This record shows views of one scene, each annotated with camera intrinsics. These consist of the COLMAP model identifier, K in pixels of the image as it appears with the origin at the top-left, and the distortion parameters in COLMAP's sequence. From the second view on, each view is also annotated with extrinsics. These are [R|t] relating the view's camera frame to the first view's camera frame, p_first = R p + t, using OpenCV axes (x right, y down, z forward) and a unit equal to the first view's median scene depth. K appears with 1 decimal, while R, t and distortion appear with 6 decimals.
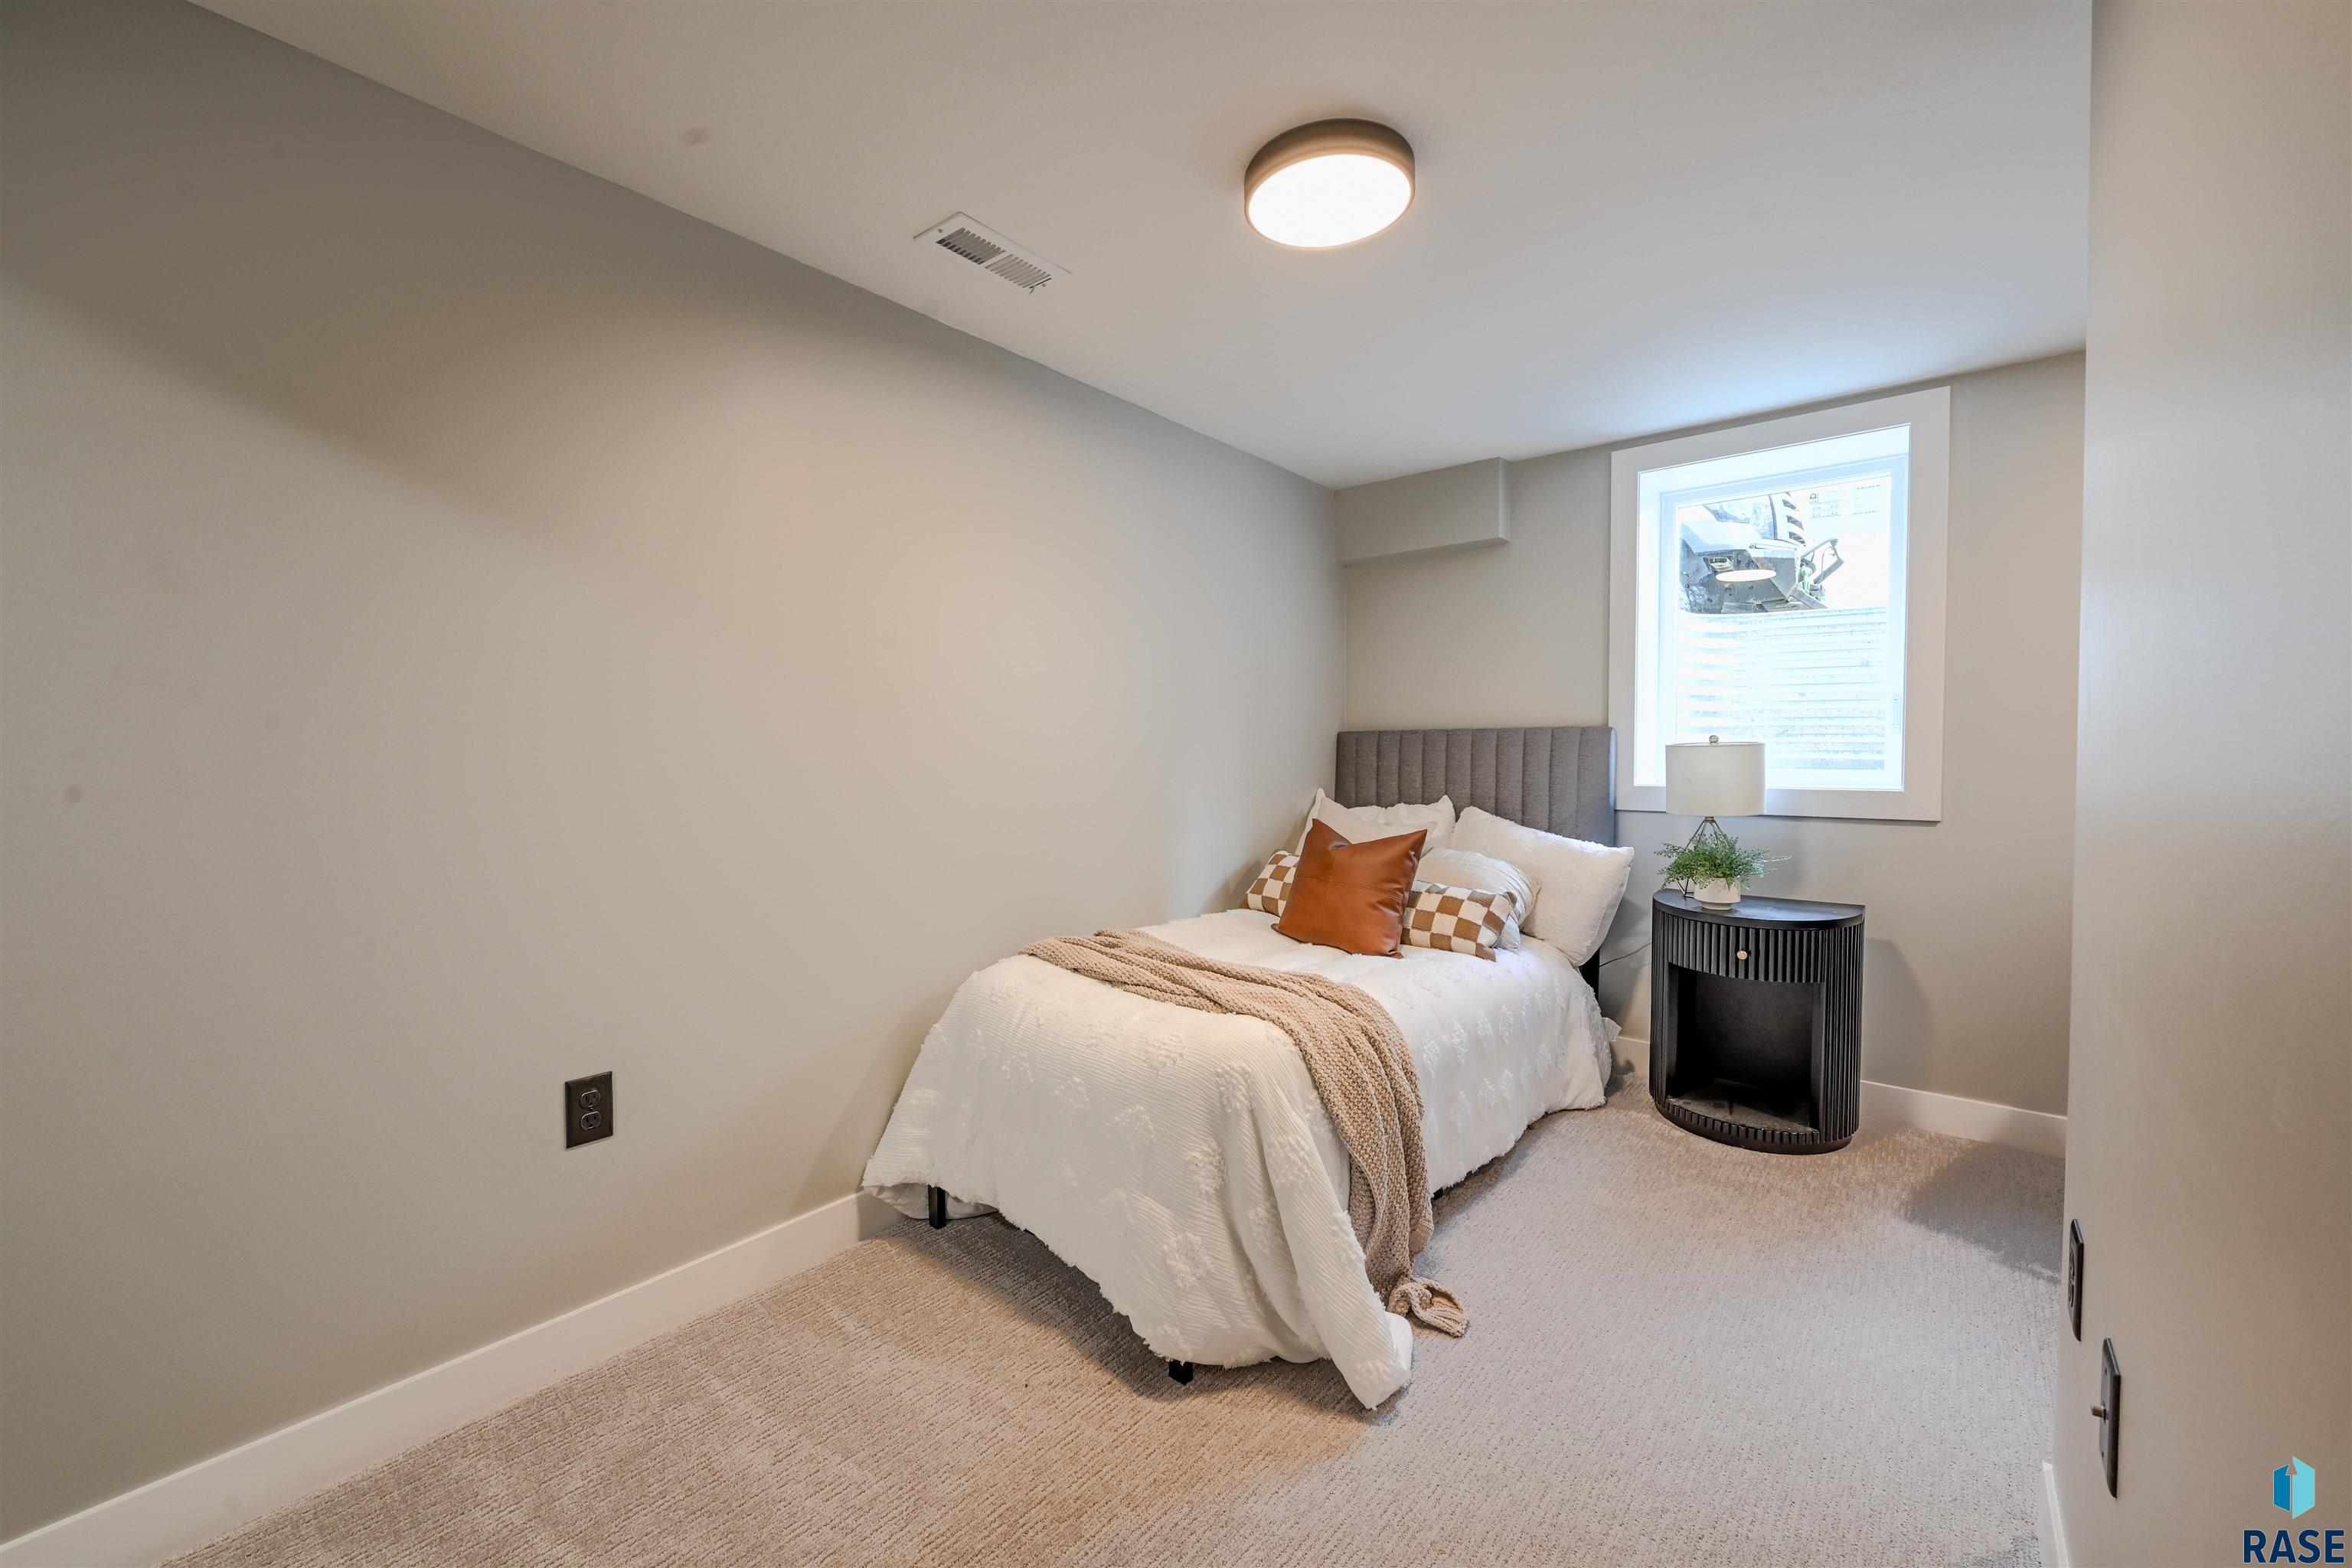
lens RADIAL K [[925.4, 0, 1161.0], [0, 925.4, 776.8], [0, 0, 1]] dist [0.000342, -0.000440]
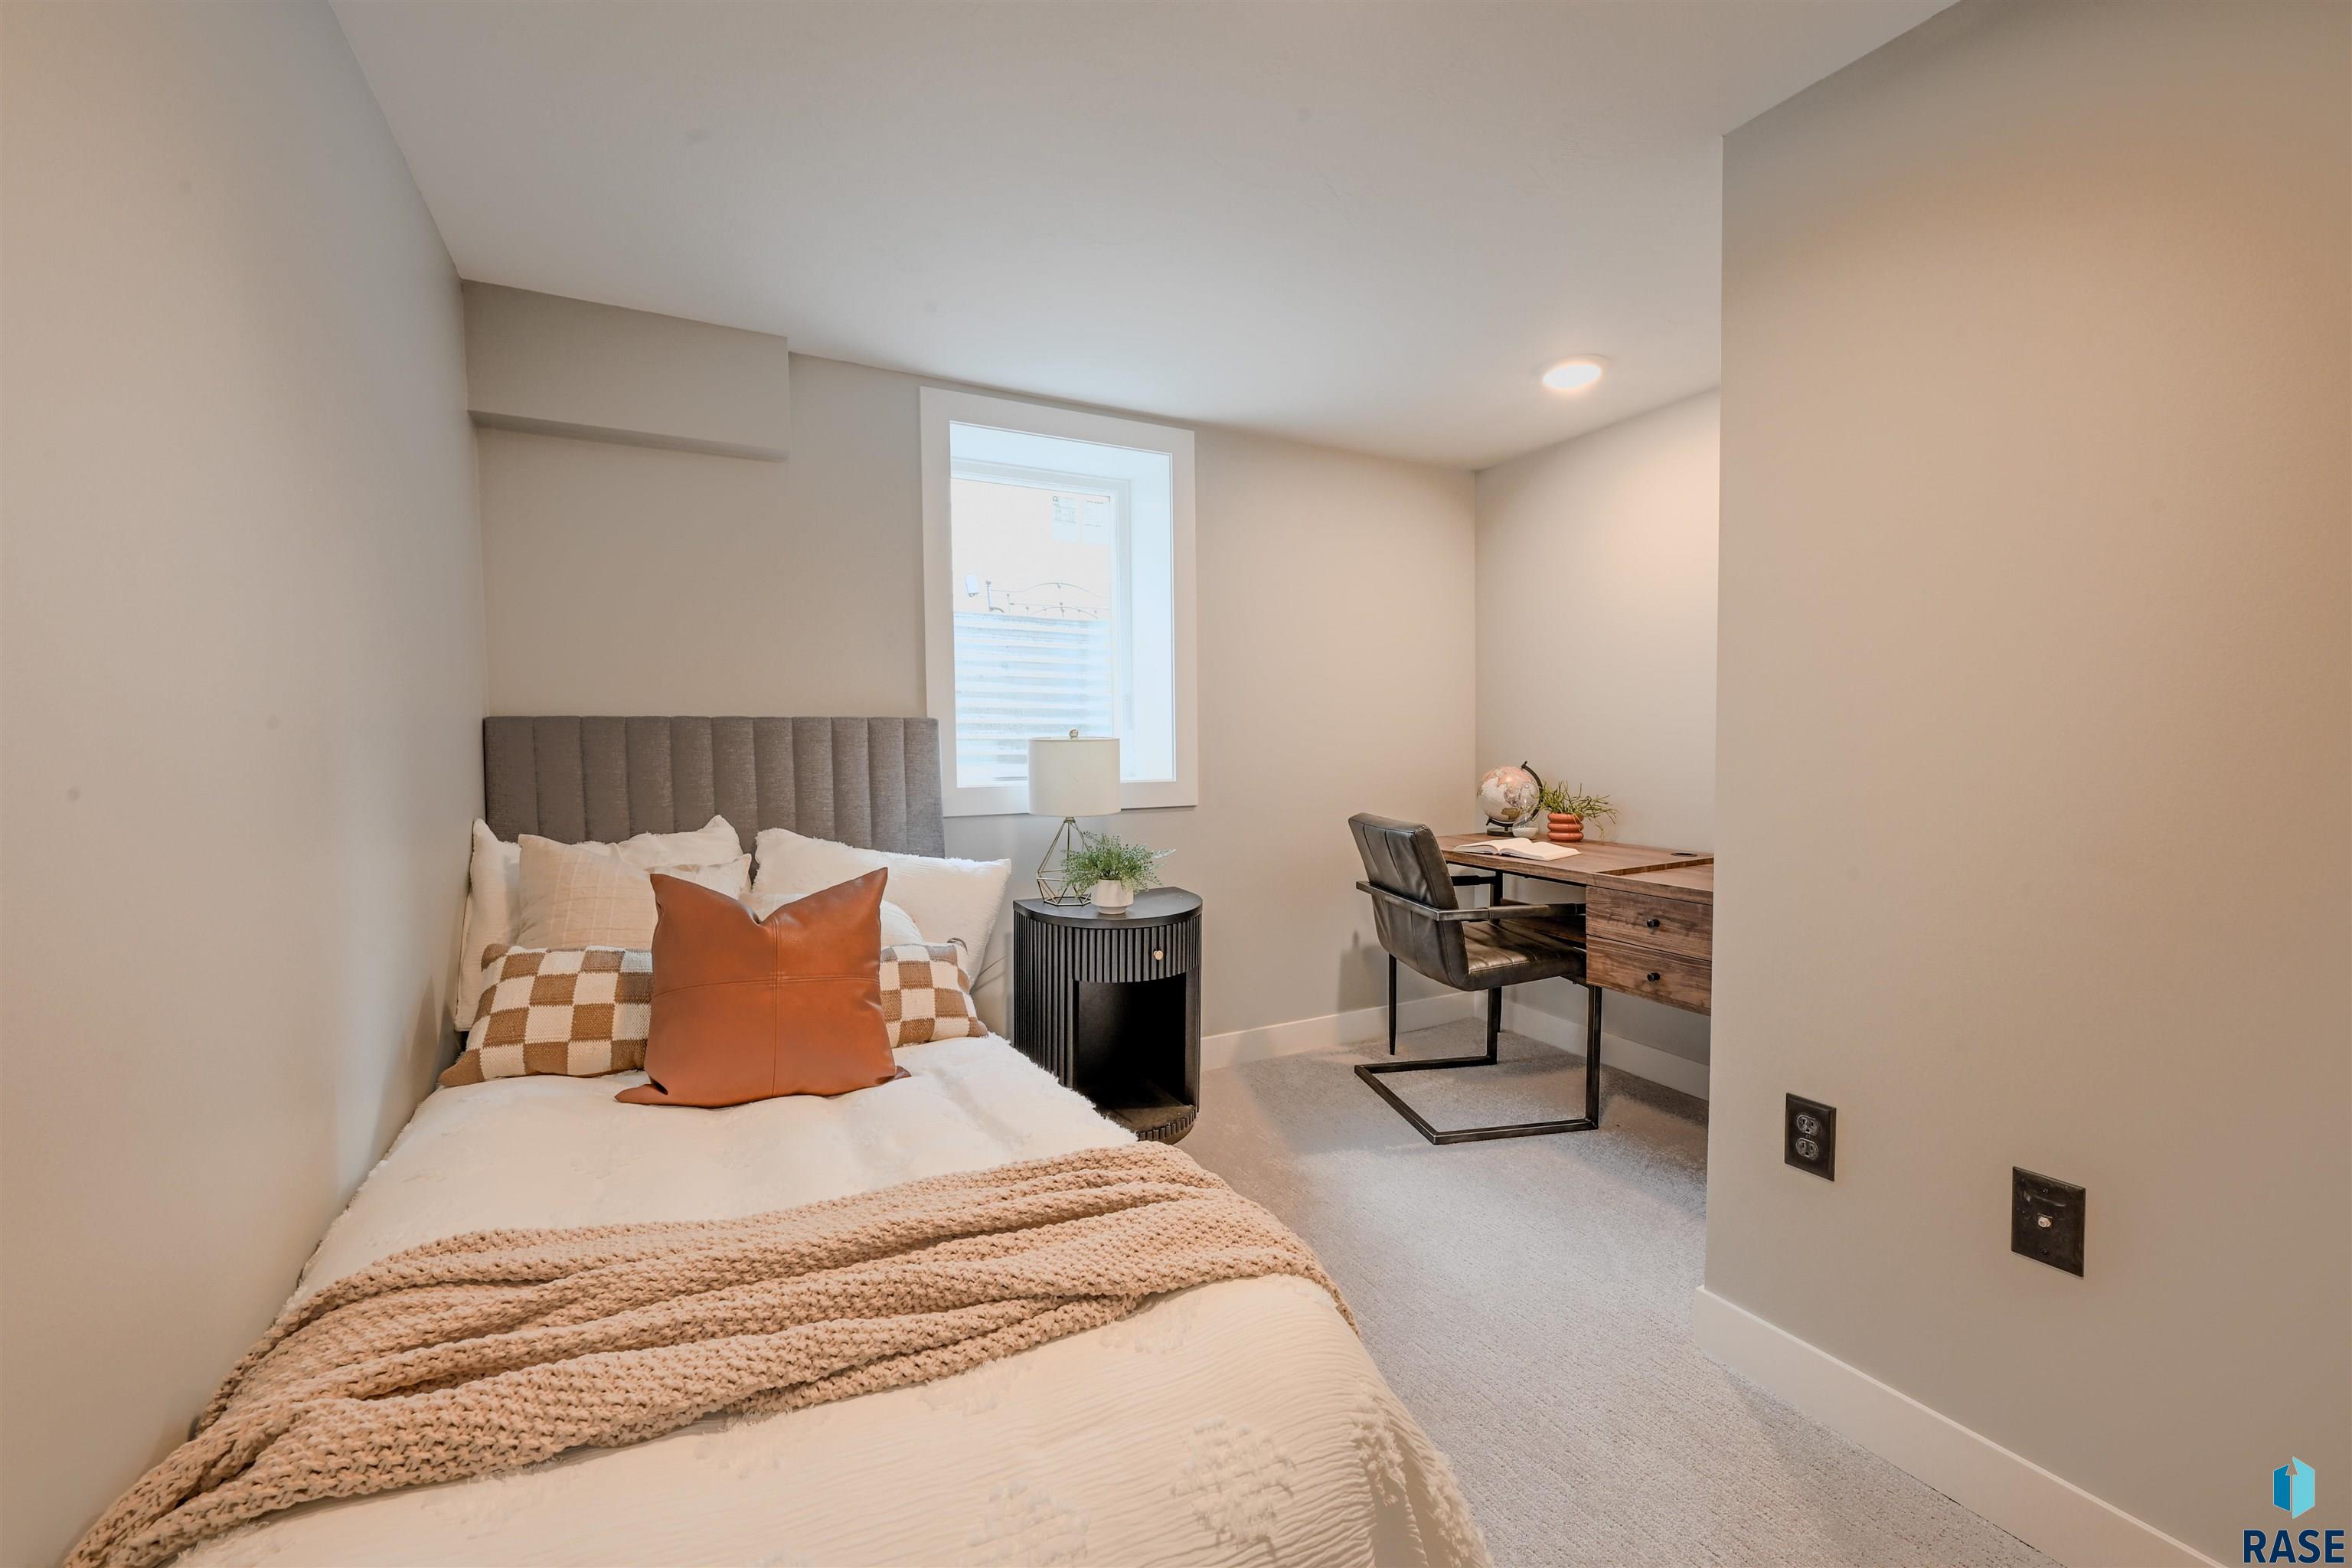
lens RADIAL K [[925.4, 0, 1176.4], [0, 925.4, 785.1], [0, 0, 1]] dist [0.000342, -0.000440]
pose [[0.374838, -0.044191, 0.926037, -0.228259], [0.032506, 0.998876, 0.034510, -0.016896], [-0.926520, 0.017166, 0.375853, 0.527281]]
